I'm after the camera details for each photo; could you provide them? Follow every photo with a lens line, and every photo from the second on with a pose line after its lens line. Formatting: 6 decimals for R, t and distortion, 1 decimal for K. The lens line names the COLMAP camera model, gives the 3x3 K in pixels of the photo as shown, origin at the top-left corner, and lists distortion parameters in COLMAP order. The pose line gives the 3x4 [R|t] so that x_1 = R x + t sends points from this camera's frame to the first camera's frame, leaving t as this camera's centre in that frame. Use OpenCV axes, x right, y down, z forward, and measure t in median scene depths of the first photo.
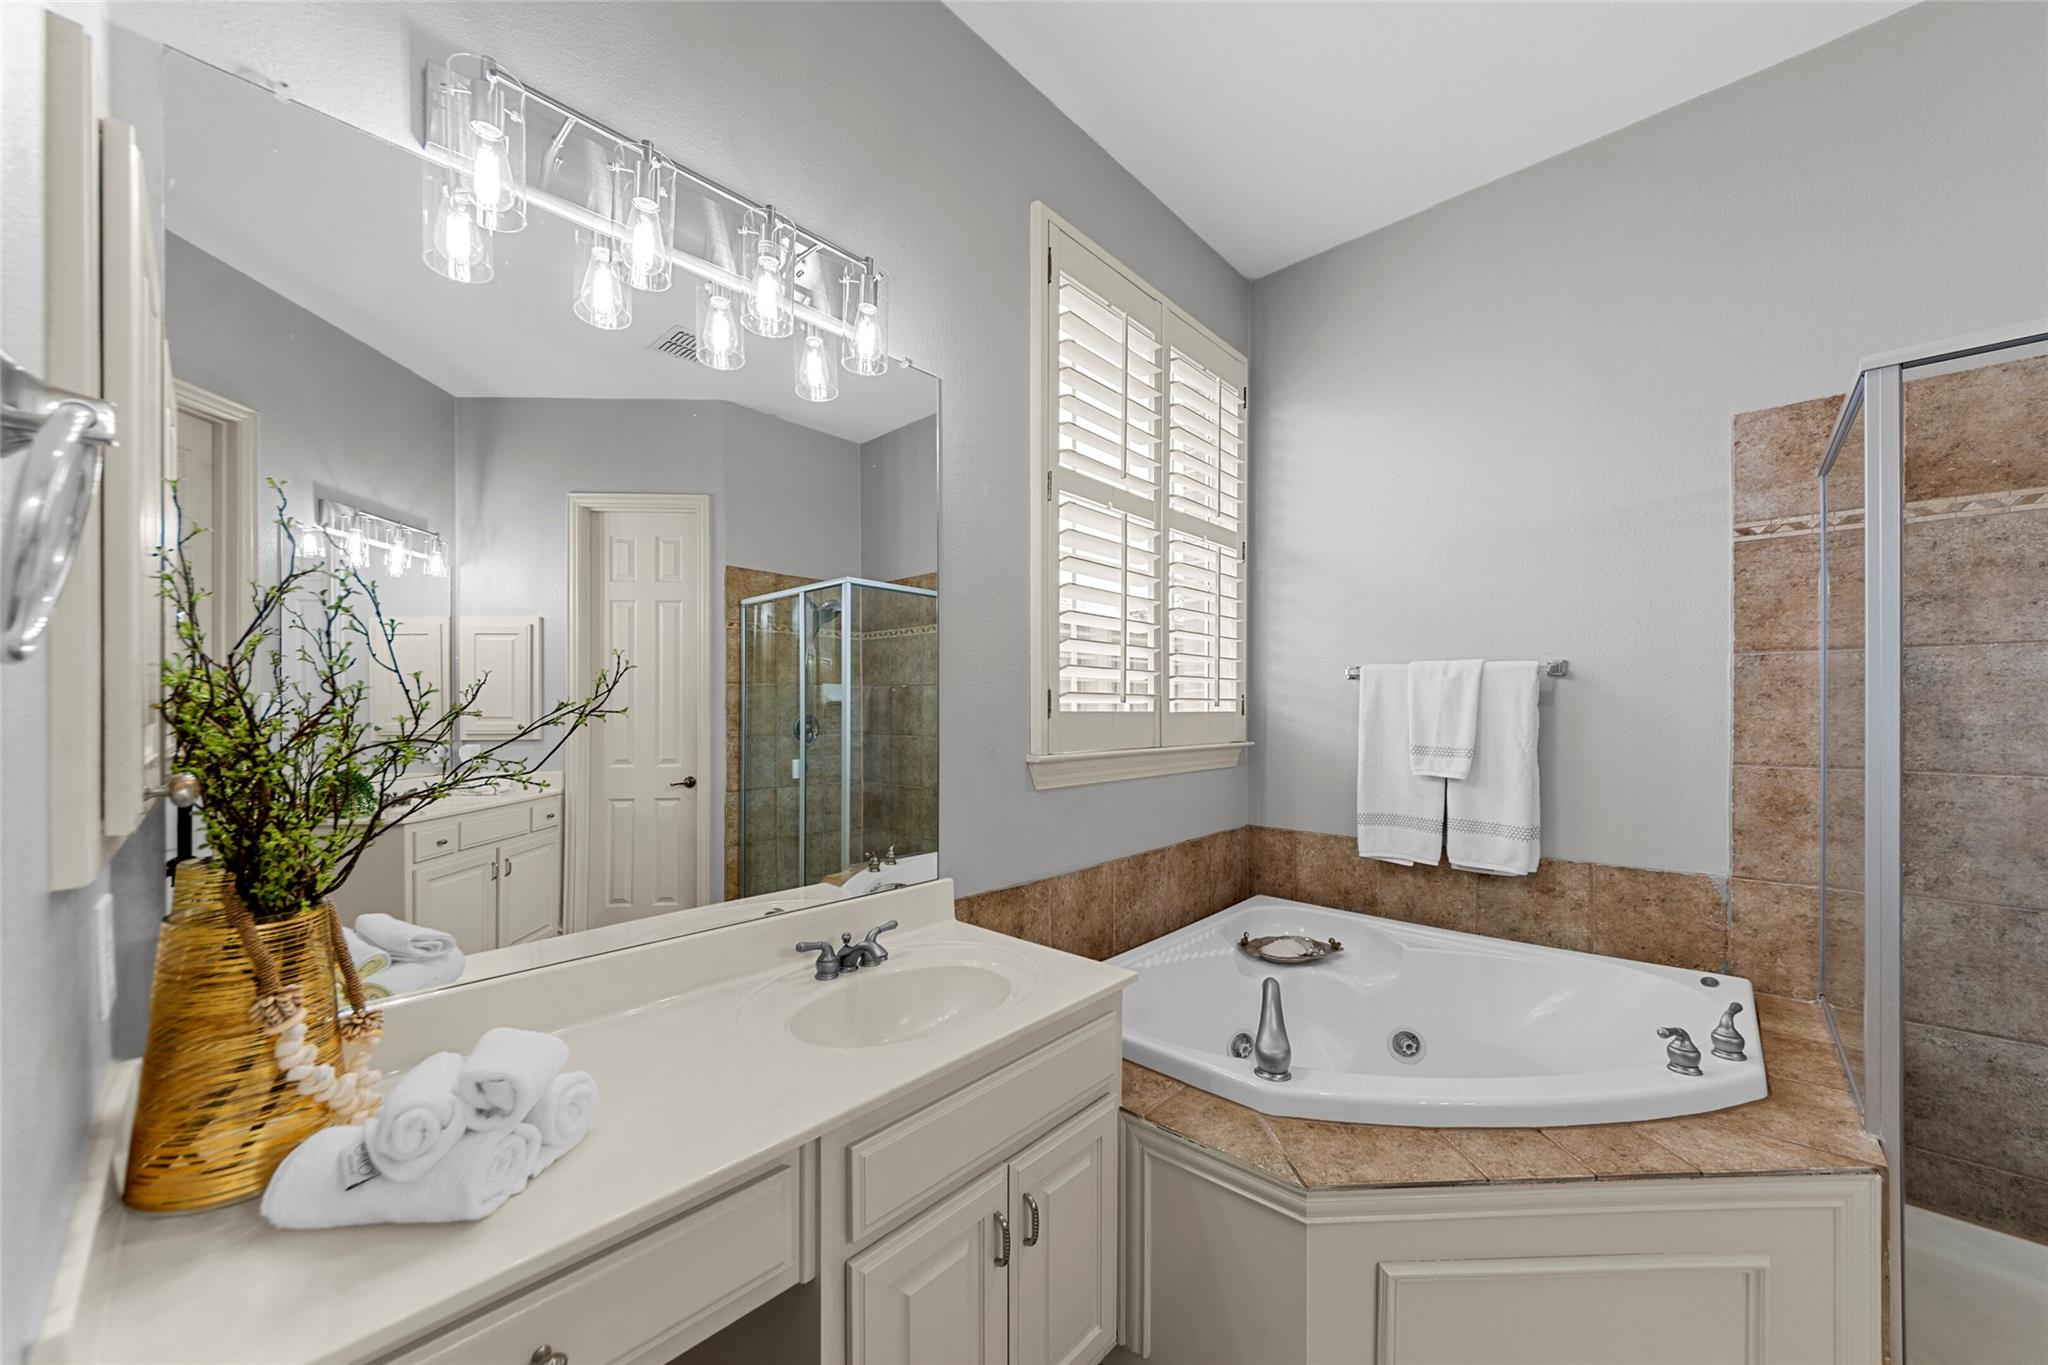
lens RADIAL K [[737.9, 0, 1012.6], [0, 737.9, 709.8], [0, 0, 1]] dist [-0.000280, 0.000089]
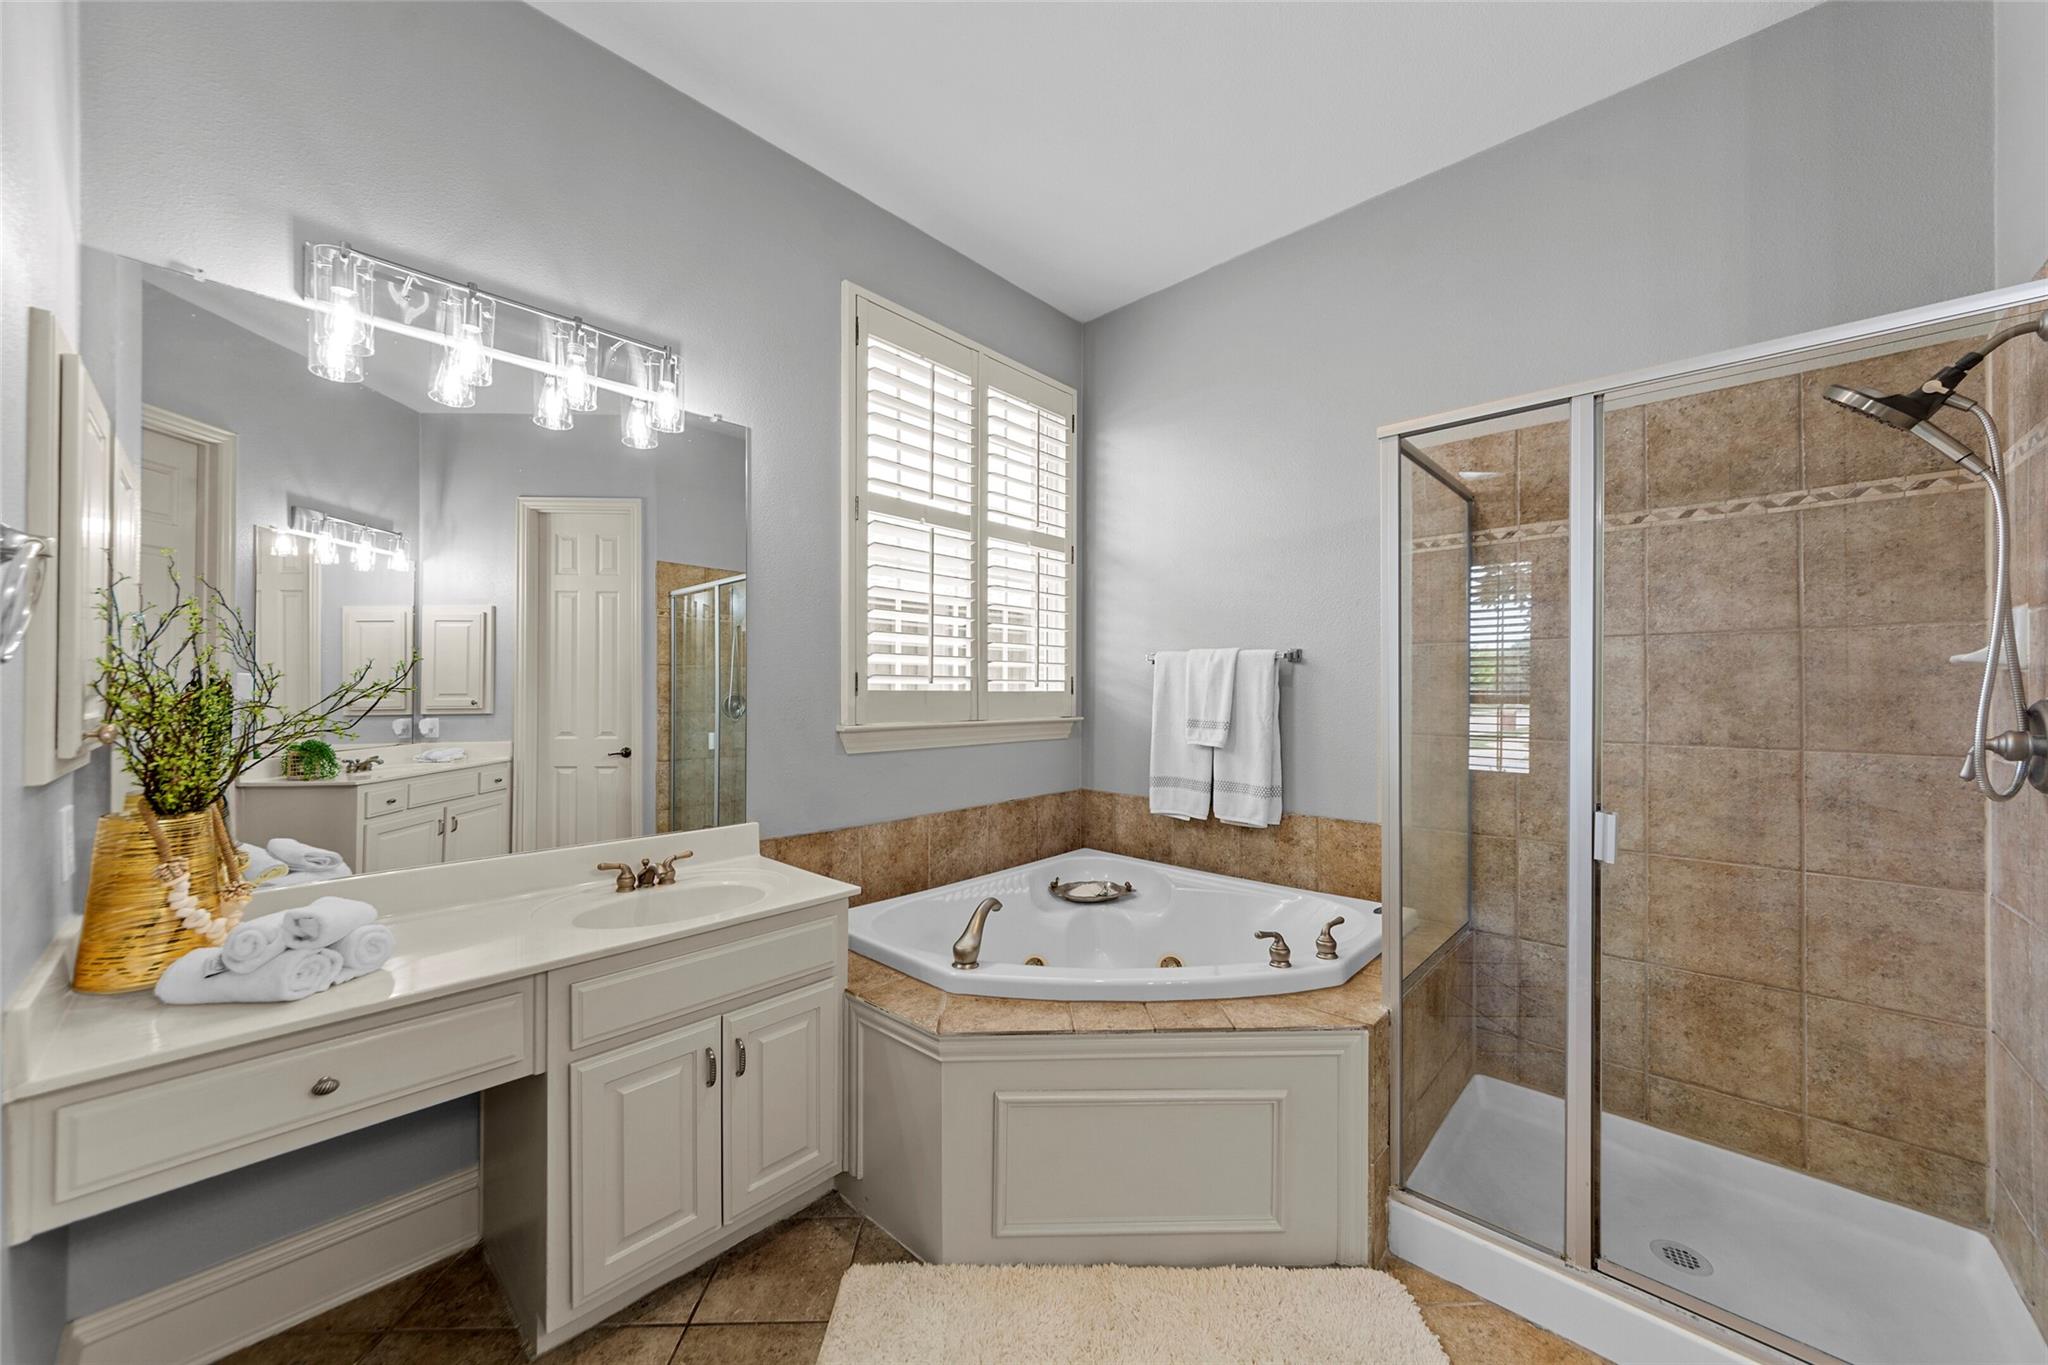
lens RADIAL K [[737.9, 0, 1023.3], [0, 737.9, 681.9], [0, 0, 1]] dist [-0.000280, 0.000089]
pose [[0.999975, 0.002090, -0.006787, 0.378932], [-0.002159, 0.999946, -0.010180, 0.000552], [0.006765, 0.010194, 0.999925, -0.260740]]
